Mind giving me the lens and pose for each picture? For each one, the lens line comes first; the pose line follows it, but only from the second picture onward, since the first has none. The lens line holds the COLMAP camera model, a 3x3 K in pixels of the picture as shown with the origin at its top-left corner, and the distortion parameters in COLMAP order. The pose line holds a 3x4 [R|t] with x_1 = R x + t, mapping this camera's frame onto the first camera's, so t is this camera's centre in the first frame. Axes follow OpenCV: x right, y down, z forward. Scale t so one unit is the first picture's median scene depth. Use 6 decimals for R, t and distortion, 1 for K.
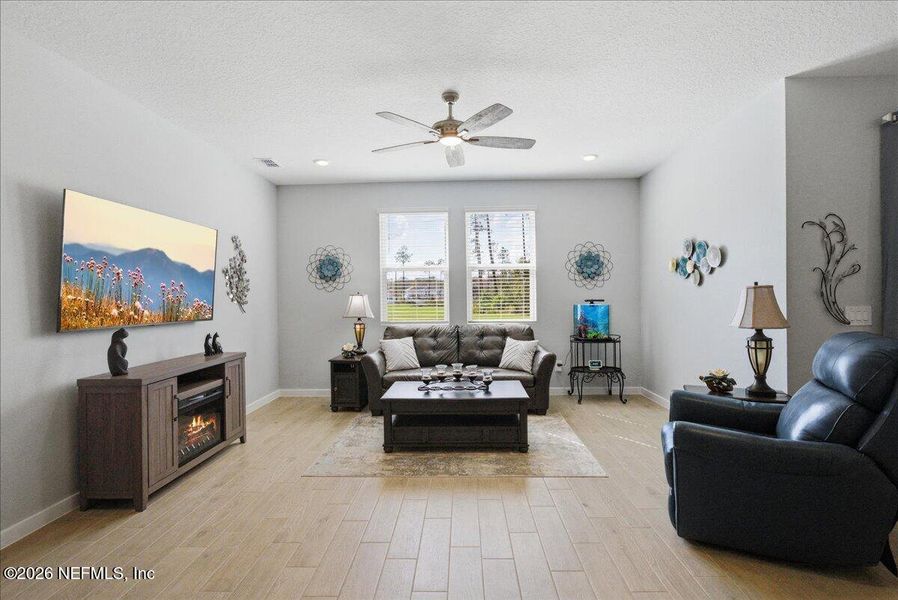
lens RADIAL K [[423.7, 0, 449.0], [0, 423.7, 300.0], [0, 0, 1]] dist [0.001908, 0.000656]
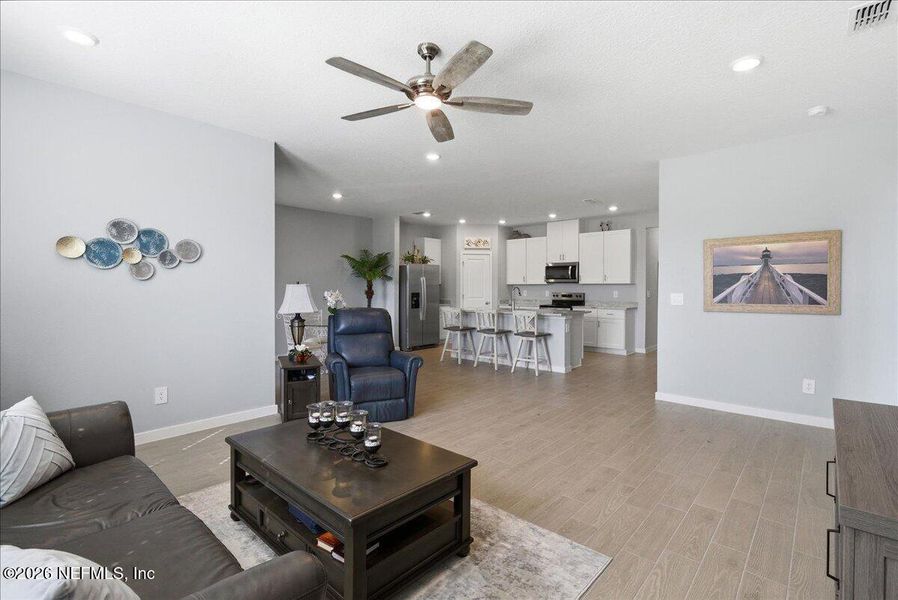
lens RADIAL K [[423.7, 0, 449.0], [0, 423.7, 300.0], [0, 0, 1]] dist [0.001908, 0.000656]
pose [[-0.761653, -0.005915, 0.647958, -0.399442], [0.012978, 0.999619, 0.024381, -0.005406], [-0.647855, 0.026979, -0.761286, 1.135777]]
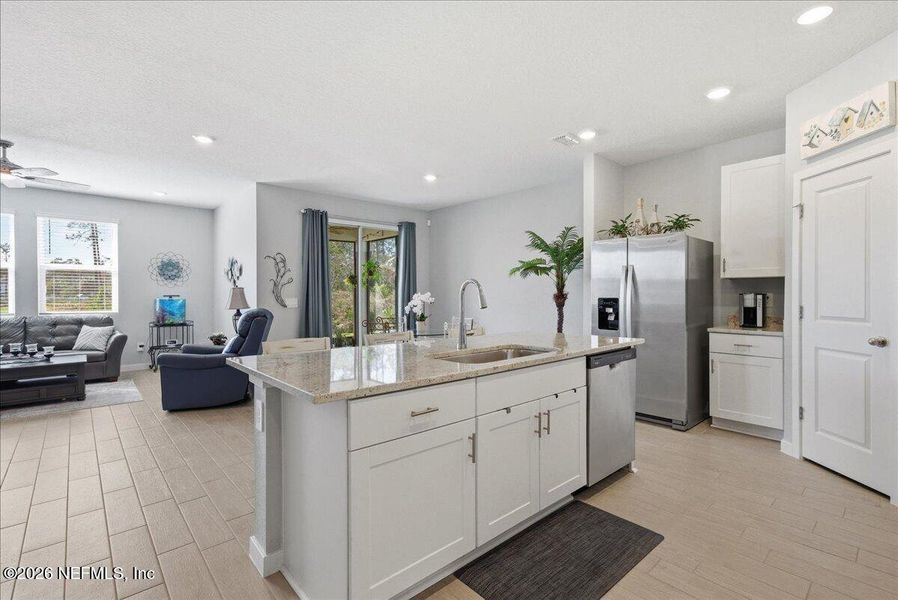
lens RADIAL K [[418.1, 0, 453.9], [0, 418.1, 295.3], [0, 0, 1]] dist [-0.002690, 0.011390]
pose [[0.719189, 0.011635, 0.694717, 0.070297], [-0.003931, 0.999912, -0.012677, 0.014872], [-0.694803, 0.006386, 0.719172, -0.682650]]
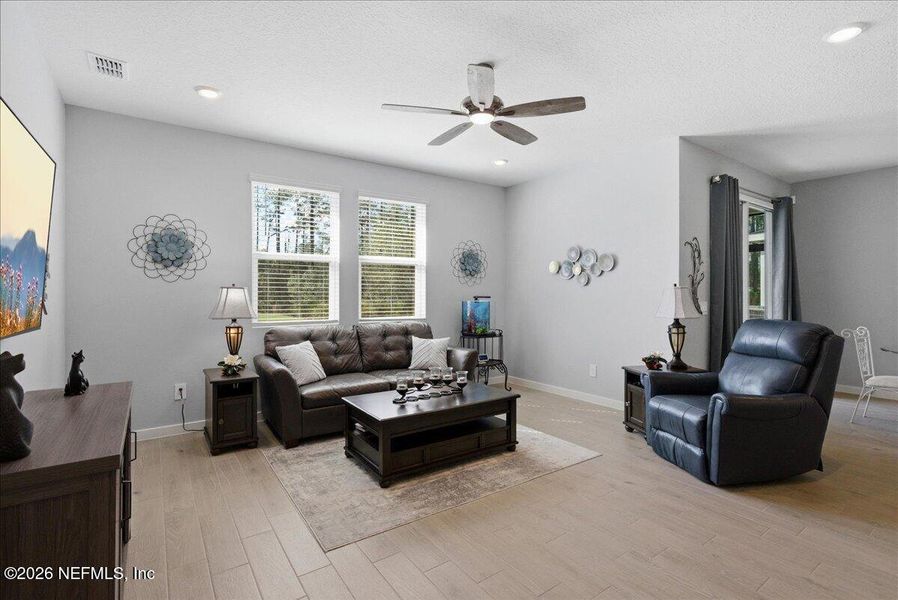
lens RADIAL K [[433.1, 0, 446.2], [0, 433.1, 292.7], [0, 0, 1]] dist [0.000194, 0.000178]
pose [[0.802614, 0.011347, 0.596391, -0.420341], [-0.005486, 0.999917, -0.011641, 0.004132], [-0.596474, 0.006071, 0.802609, 0.217467]]
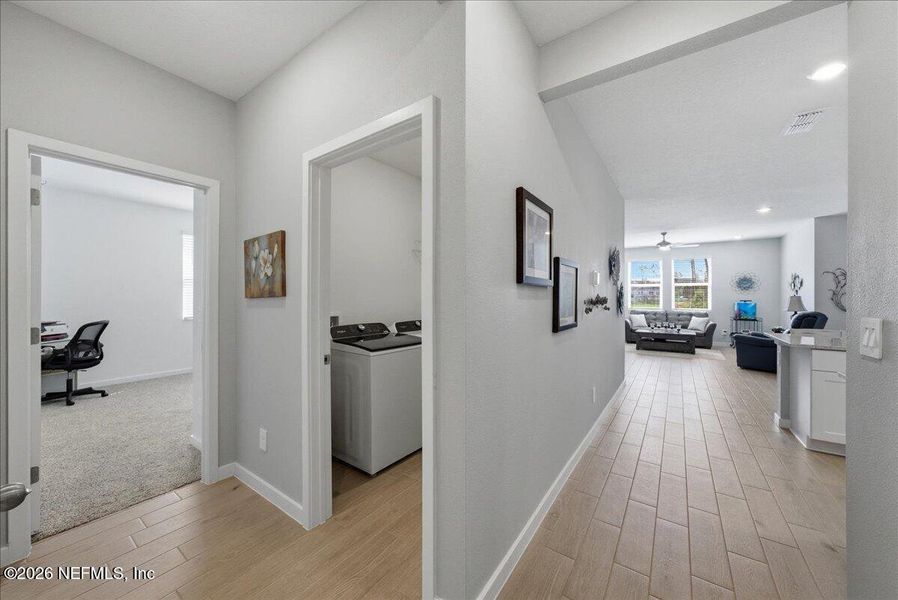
lens RADIAL K [[326.0, 0, 451.9], [0, 326.0, 297.3], [0, 0, 1]] dist [-0.000662, -0.000045]
pose [[0.840399, 0.015845, -0.541737, -0.001869], [-0.016263, 0.999860, 0.004015, 0.001858], [0.541725, 0.005436, 0.840538, -1.276819]]
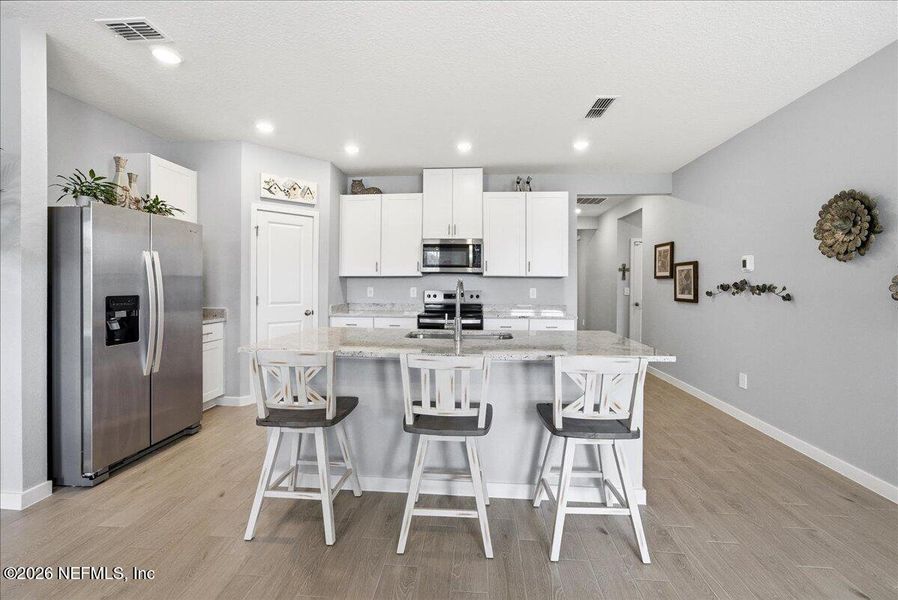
lens RADIAL K [[358.9, 0, 438.6], [0, 358.9, 294.8], [0, 0, 1]] dist [-0.051618, 0.031933]
pose [[-0.997666, 0.008093, 0.067796, 0.475692], [0.010341, 0.999406, 0.032874, -0.006300], [-0.067490, 0.033499, -0.997157, 0.240955]]
